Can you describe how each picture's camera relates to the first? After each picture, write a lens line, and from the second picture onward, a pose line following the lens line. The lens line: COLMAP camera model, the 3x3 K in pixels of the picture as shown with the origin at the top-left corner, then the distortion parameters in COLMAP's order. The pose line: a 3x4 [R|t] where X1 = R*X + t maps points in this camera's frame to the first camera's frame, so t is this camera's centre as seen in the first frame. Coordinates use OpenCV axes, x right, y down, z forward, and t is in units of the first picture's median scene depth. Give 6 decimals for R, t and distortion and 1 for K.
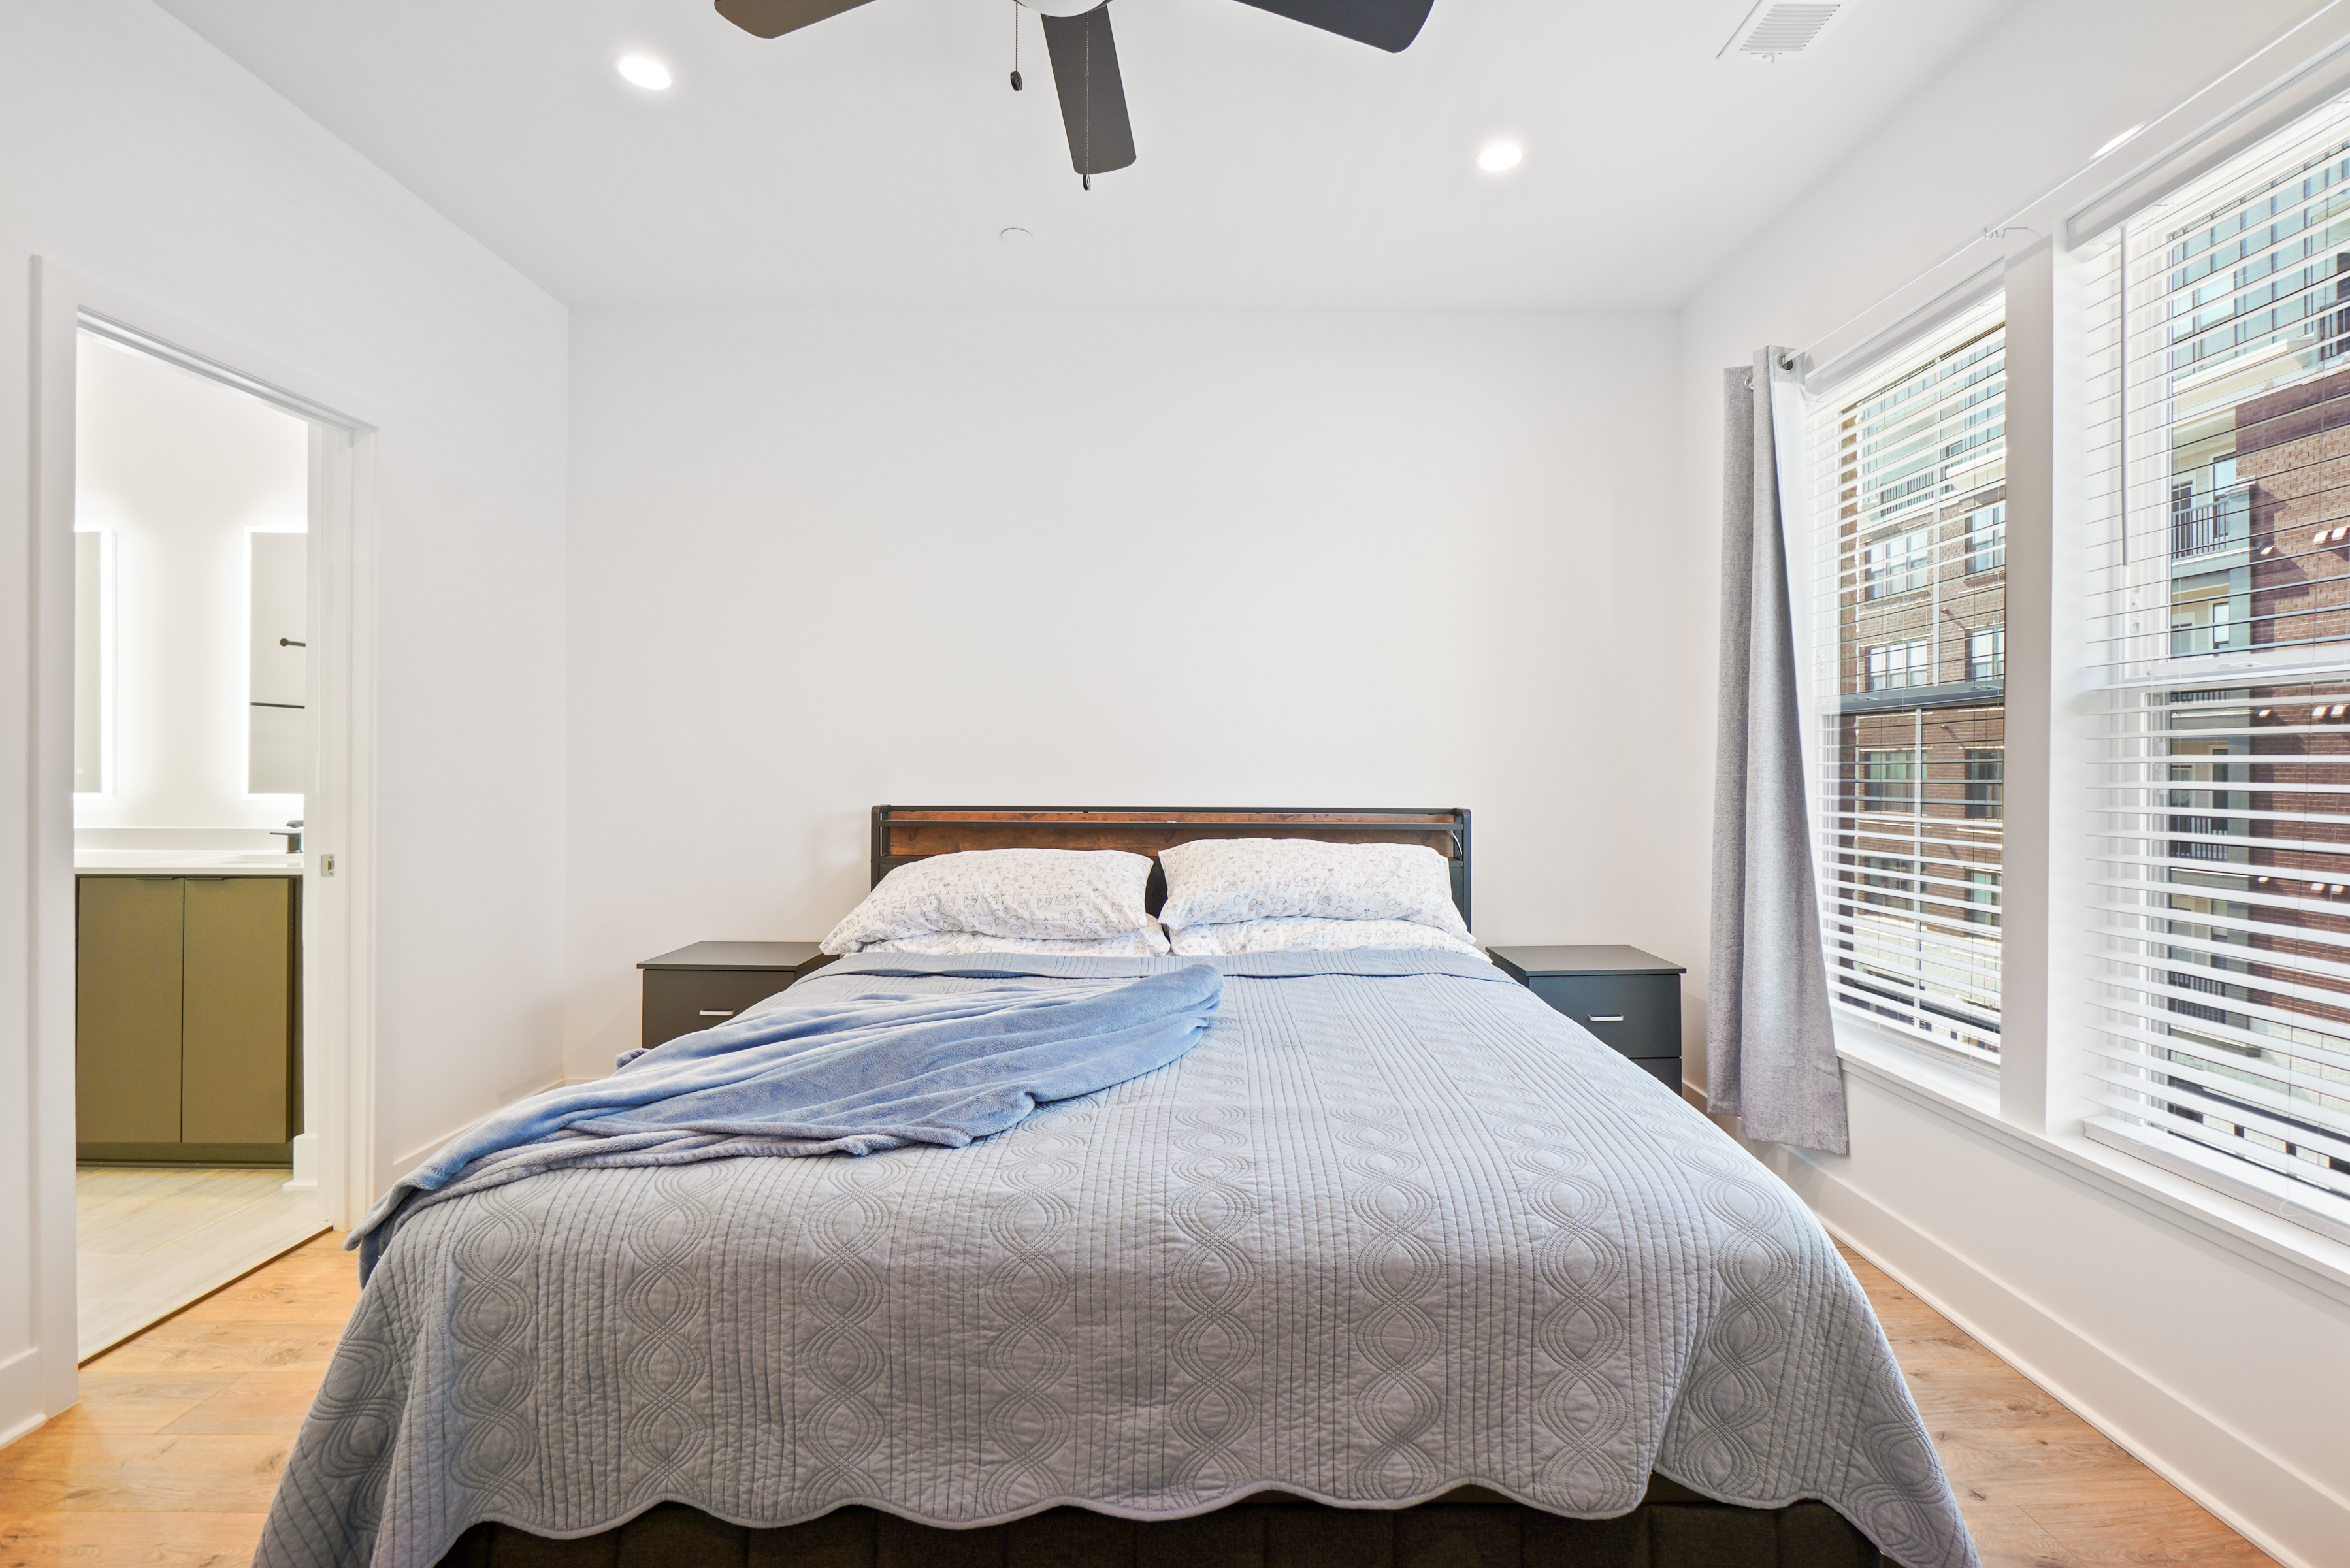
lens RADIAL K [[1049.3, 0, 1177.6], [0, 1049.3, 761.7], [0, 0, 1]] dist [-0.000416, -0.000679]
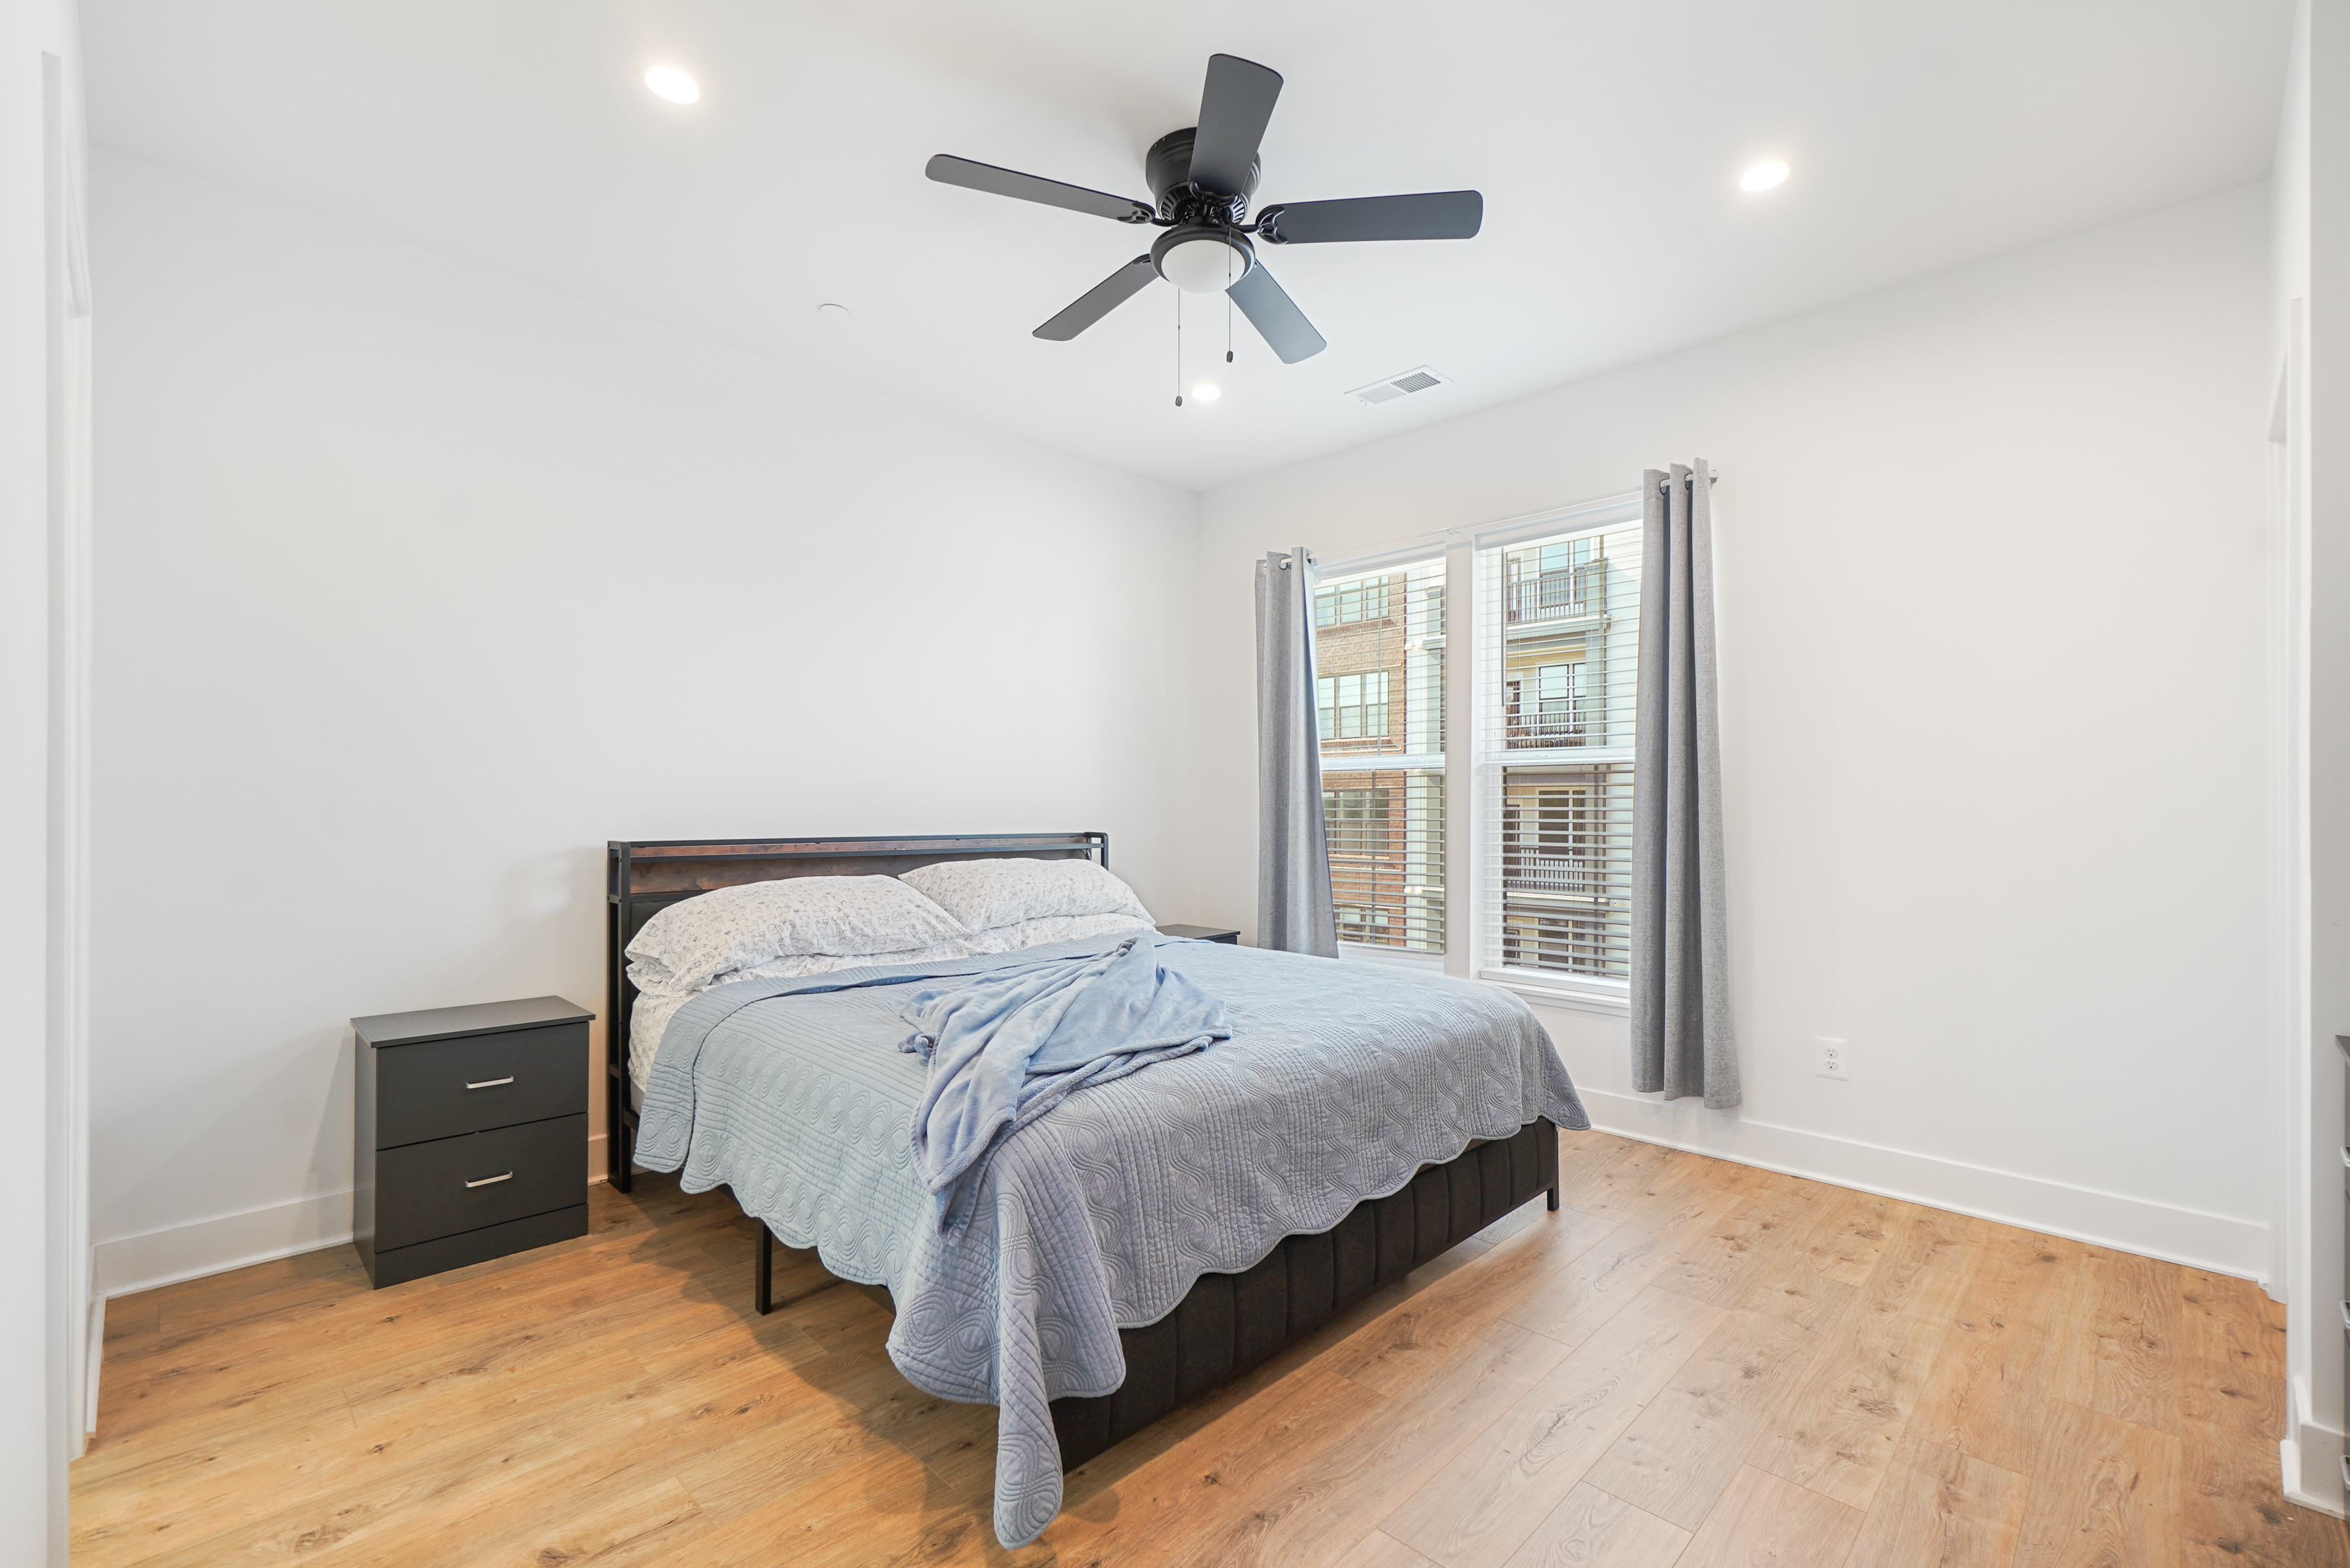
lens RADIAL K [[1049.3, 0, 1191.4], [0, 1049.3, 803.5], [0, 0, 1]] dist [-0.000416, -0.000679]
pose [[0.694022, 0.001490, 0.719952, -0.710497], [-0.001487, 0.999999, -0.000637, 0.009323], [-0.719952, -0.000629, 0.694024, -0.020740]]
